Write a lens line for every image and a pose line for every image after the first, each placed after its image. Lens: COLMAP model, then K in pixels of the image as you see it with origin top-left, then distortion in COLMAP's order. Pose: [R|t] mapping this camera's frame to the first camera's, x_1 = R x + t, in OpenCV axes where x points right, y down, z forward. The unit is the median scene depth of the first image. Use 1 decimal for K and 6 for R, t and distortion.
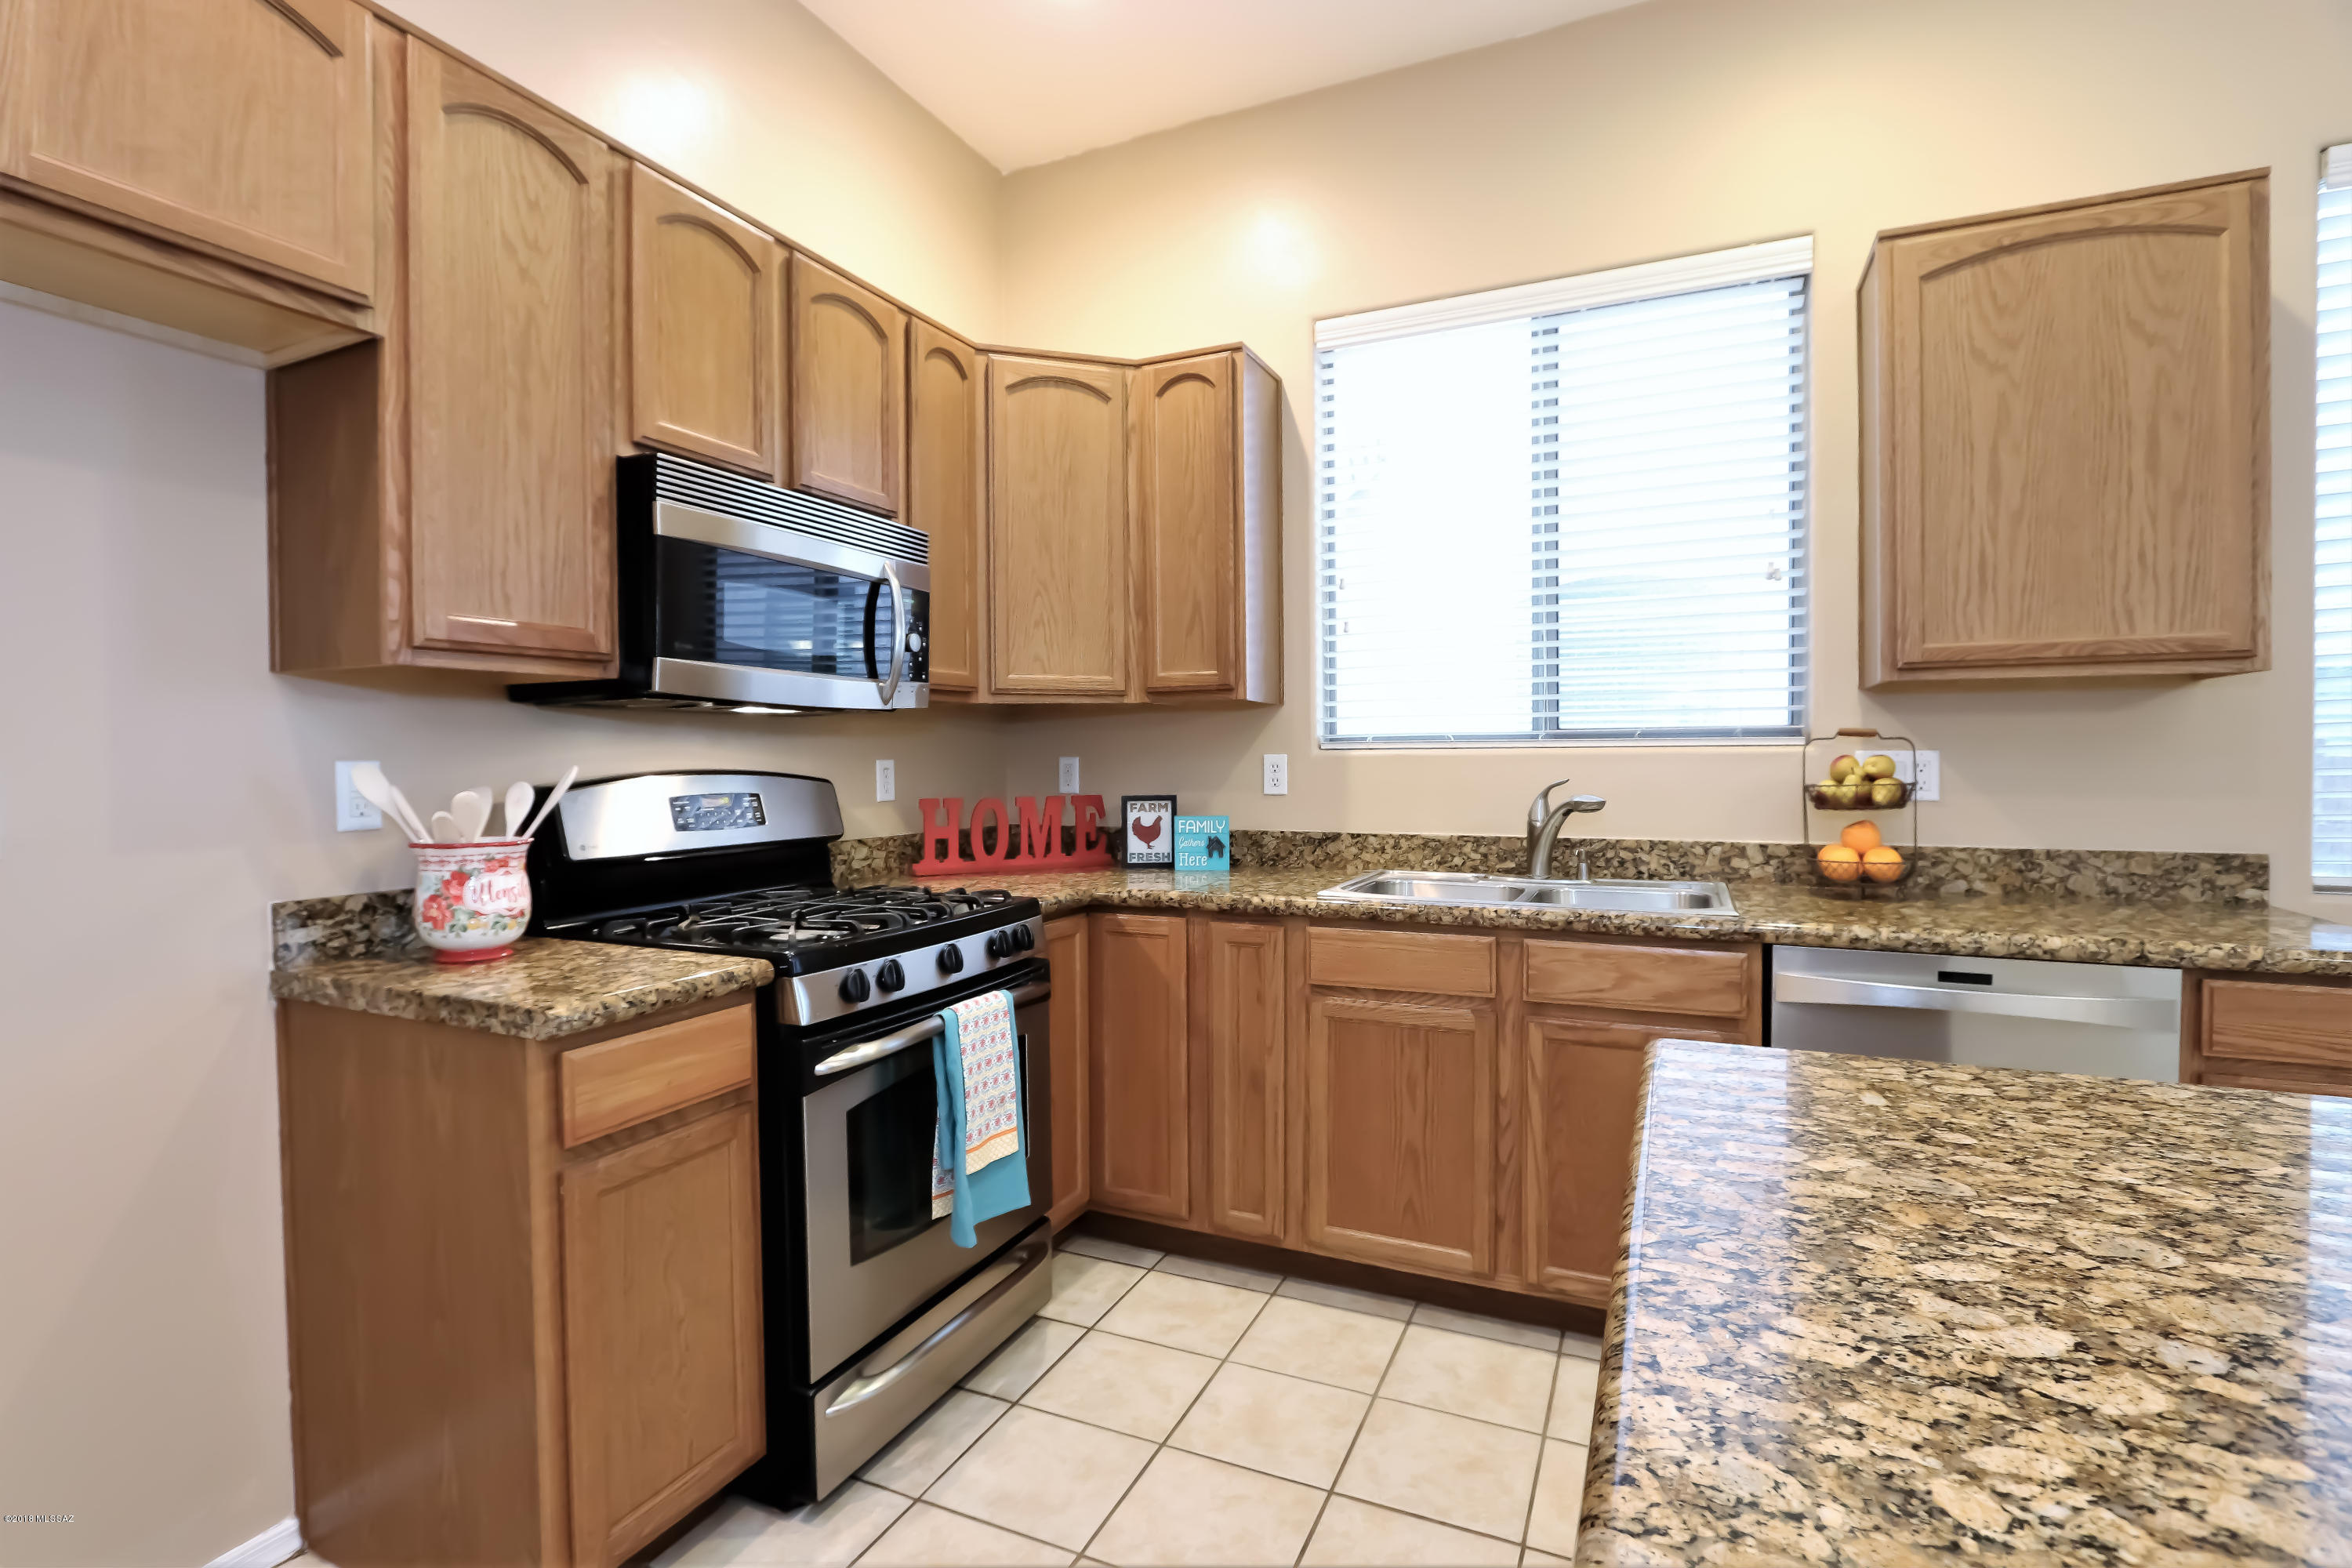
lens RADIAL K [[1123.4, 0, 1142.1], [0, 1123.4, 776.3], [0, 0, 1]] dist [-0.015390, 0.001633]
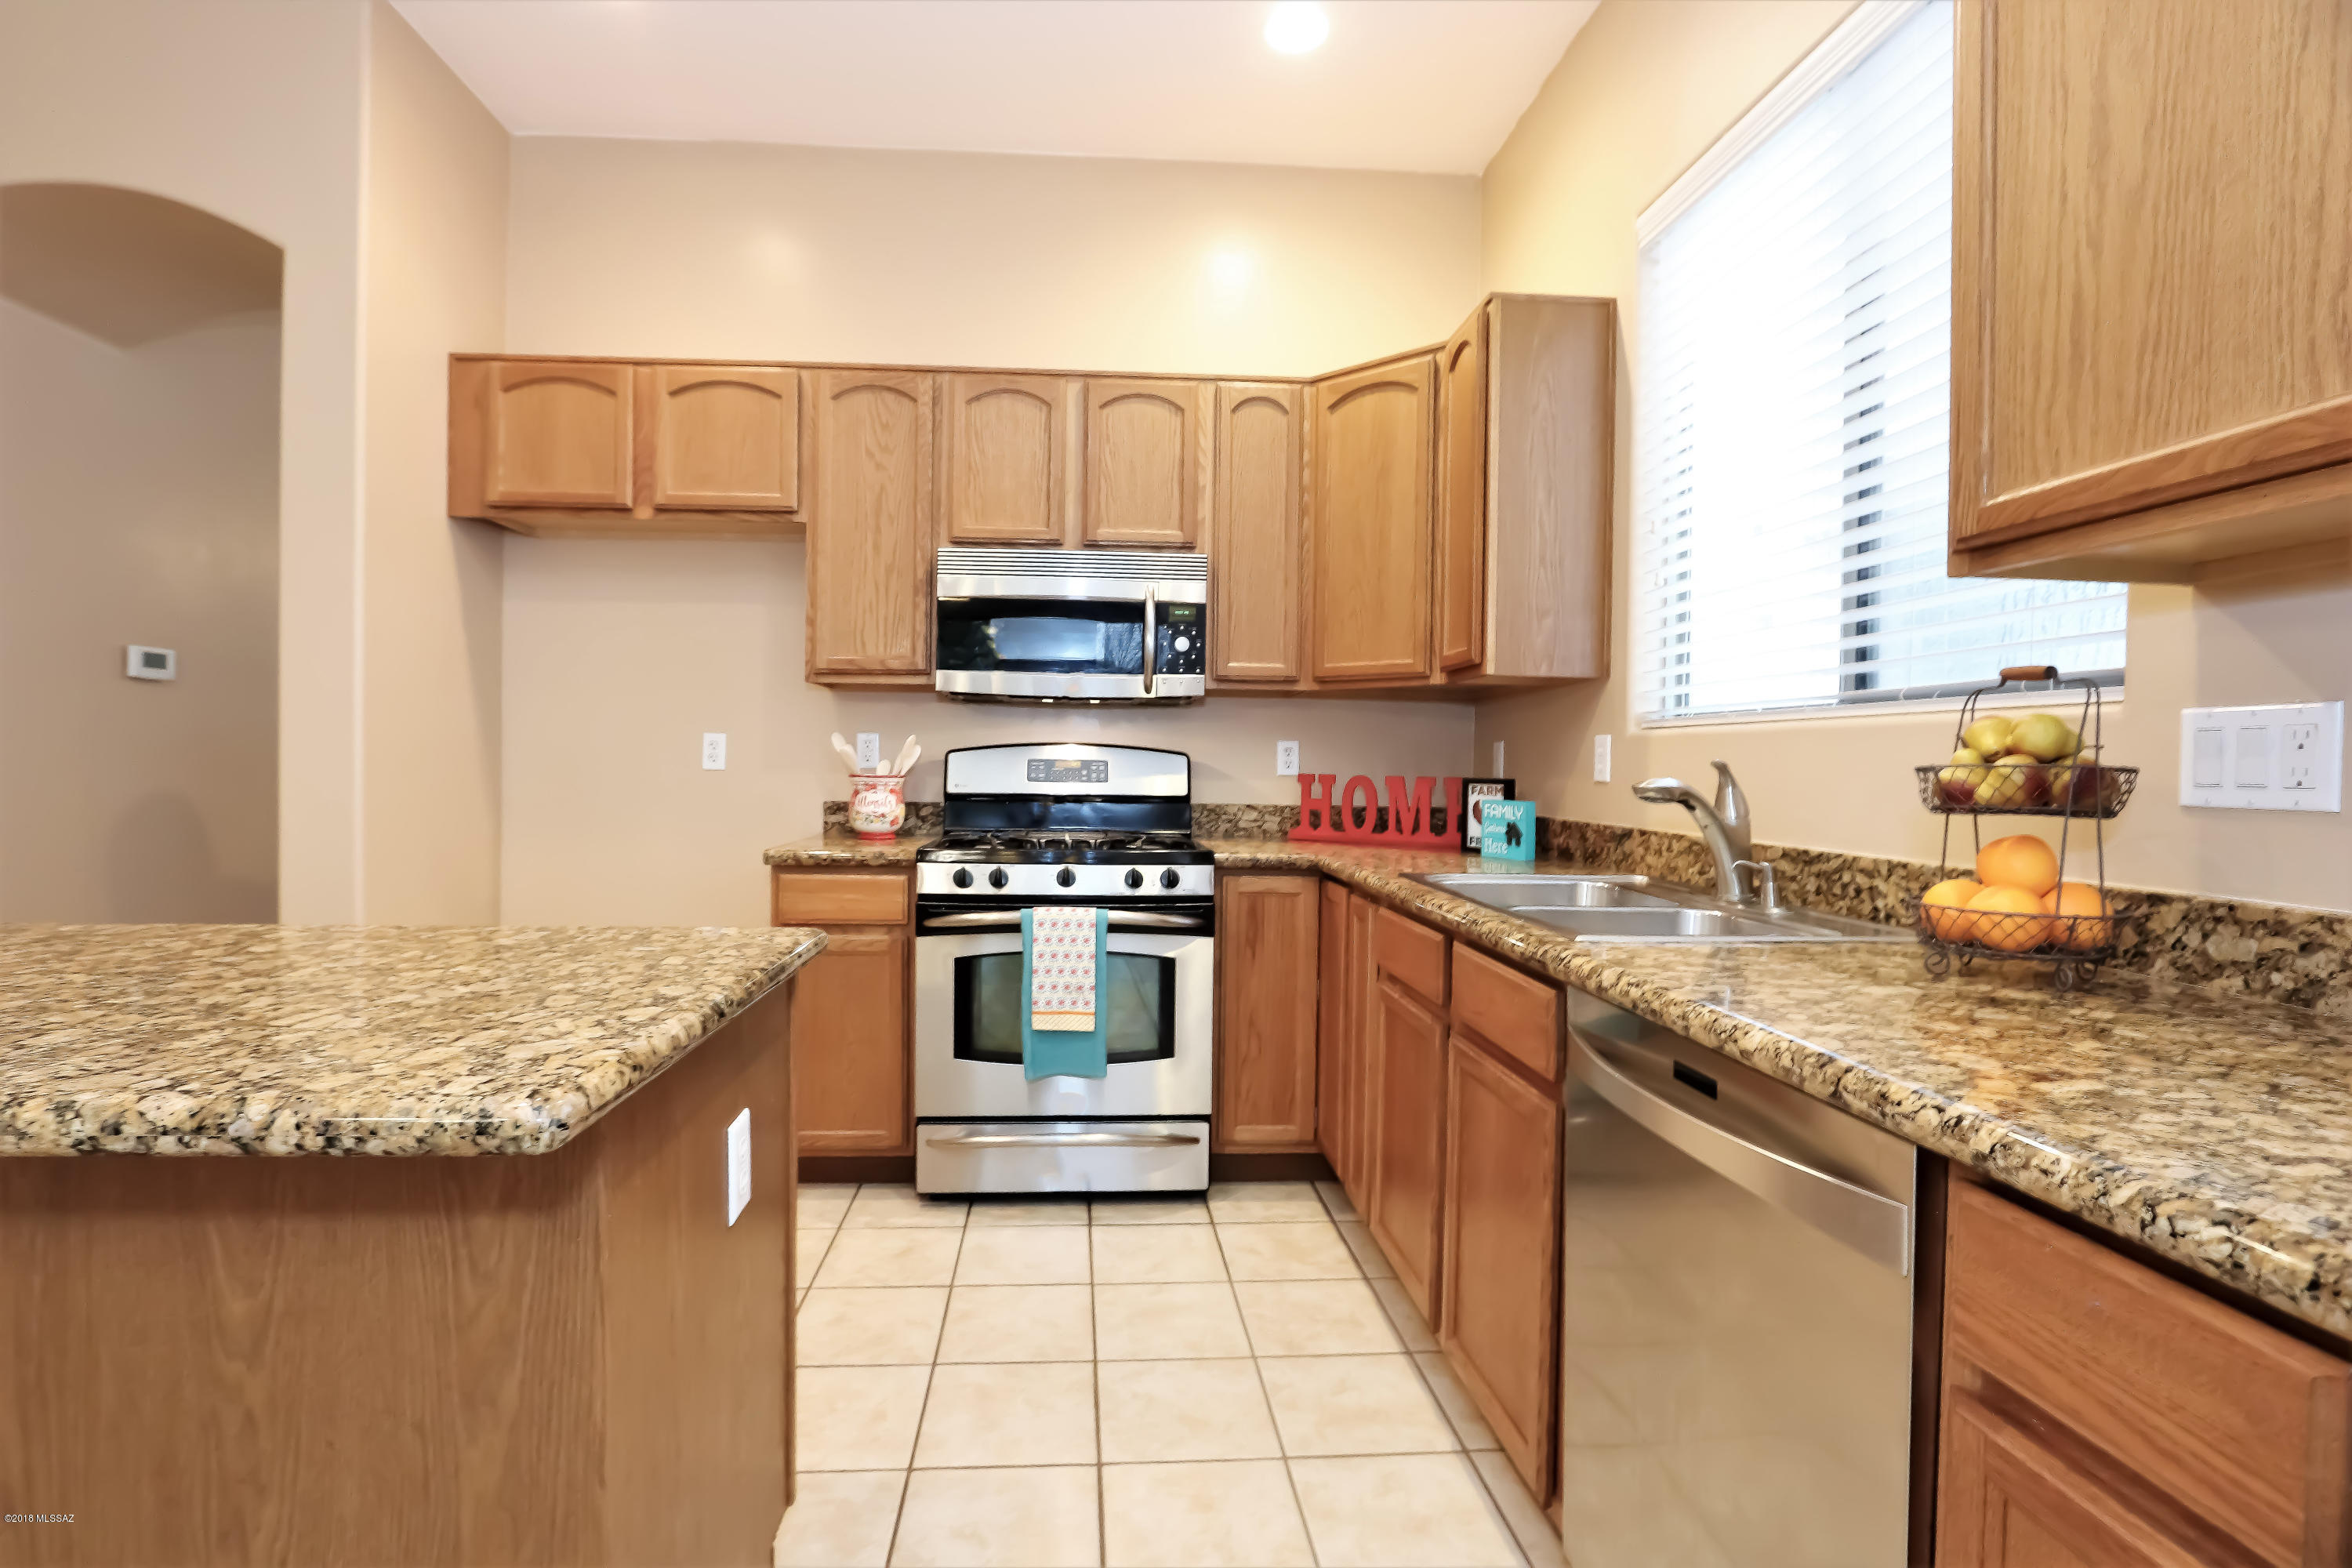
lens RADIAL K [[1089.9, 0, 1140.0], [0, 1089.9, 776.6], [0, 0, 1]] dist [-0.024174, 0.005208]
pose [[0.486248, 0.025730, -0.873442, 0.896260], [-0.032445, 0.999409, 0.011378, 0.019014], [0.873218, 0.022806, 0.486795, 0.376717]]
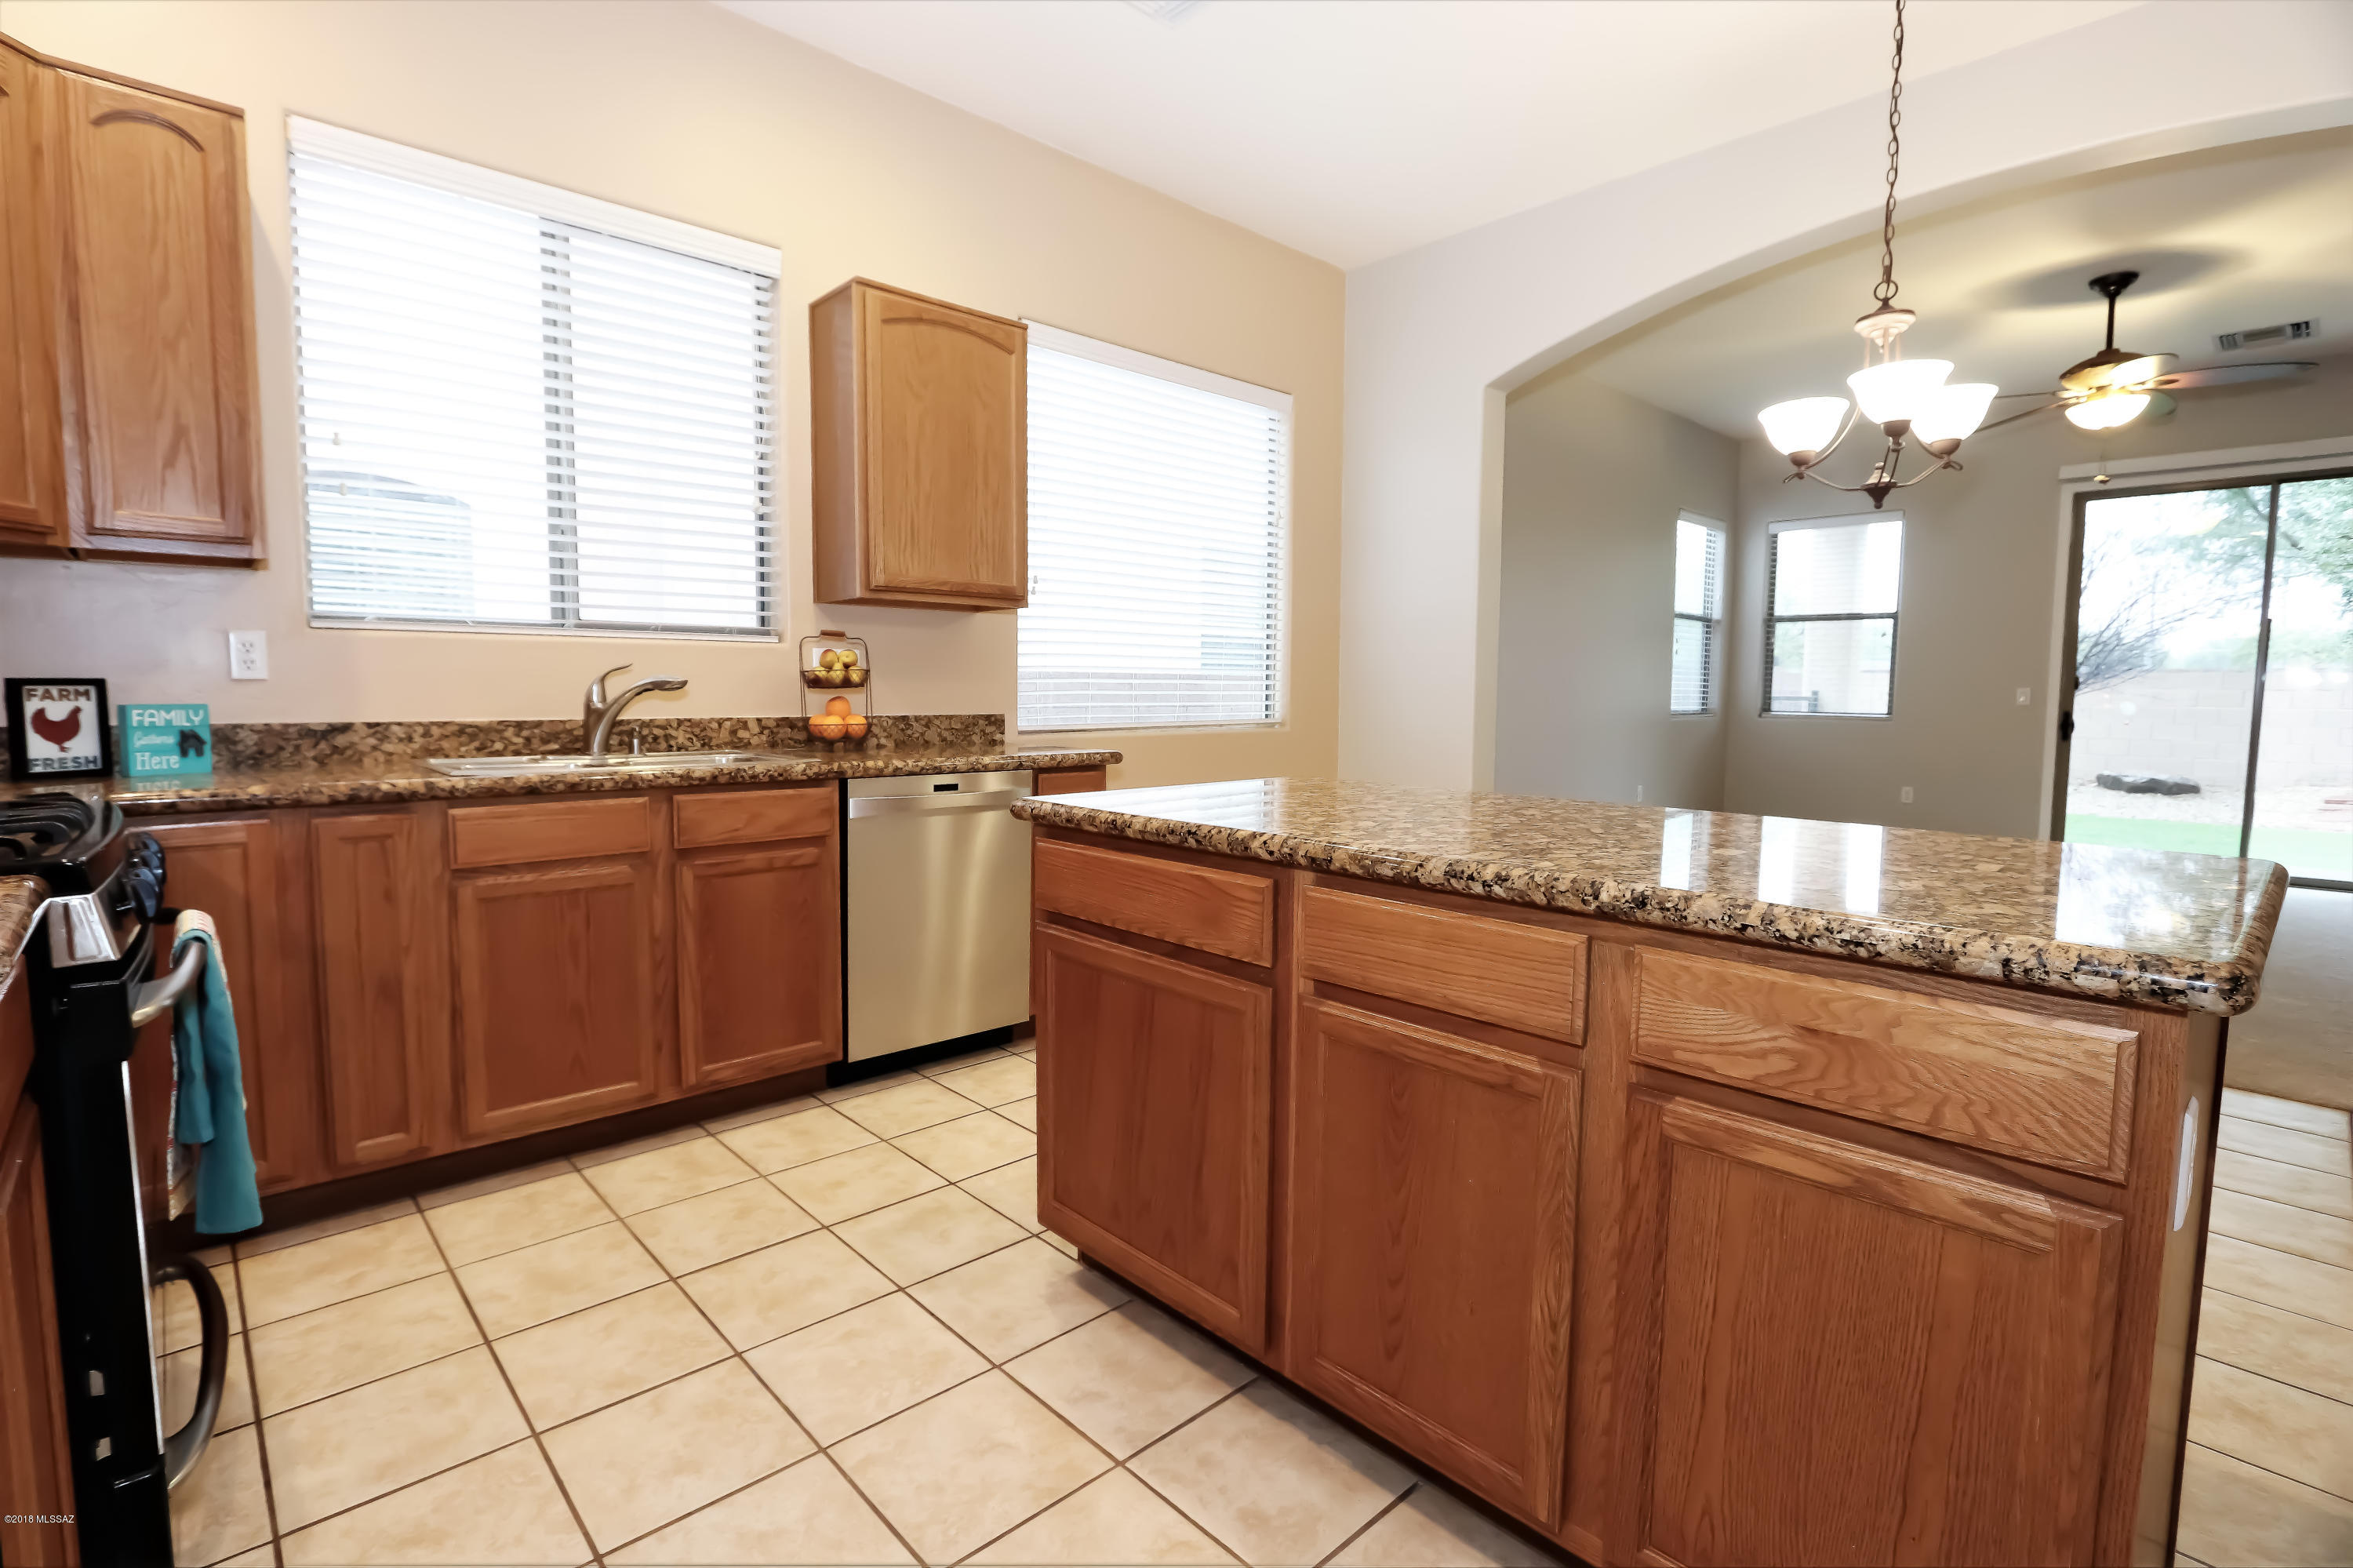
lens RADIAL K [[1090.4, 0, 1140.5], [0, 1090.4, 776.6], [0, 0, 1]] dist [-0.024174, 0.005208]
pose [[0.381011, -0.065058, 0.922279, -0.485101], [0.006789, 0.997691, 0.067573, 0.050892], [-0.924546, -0.019484, 0.380573, 0.124558]]
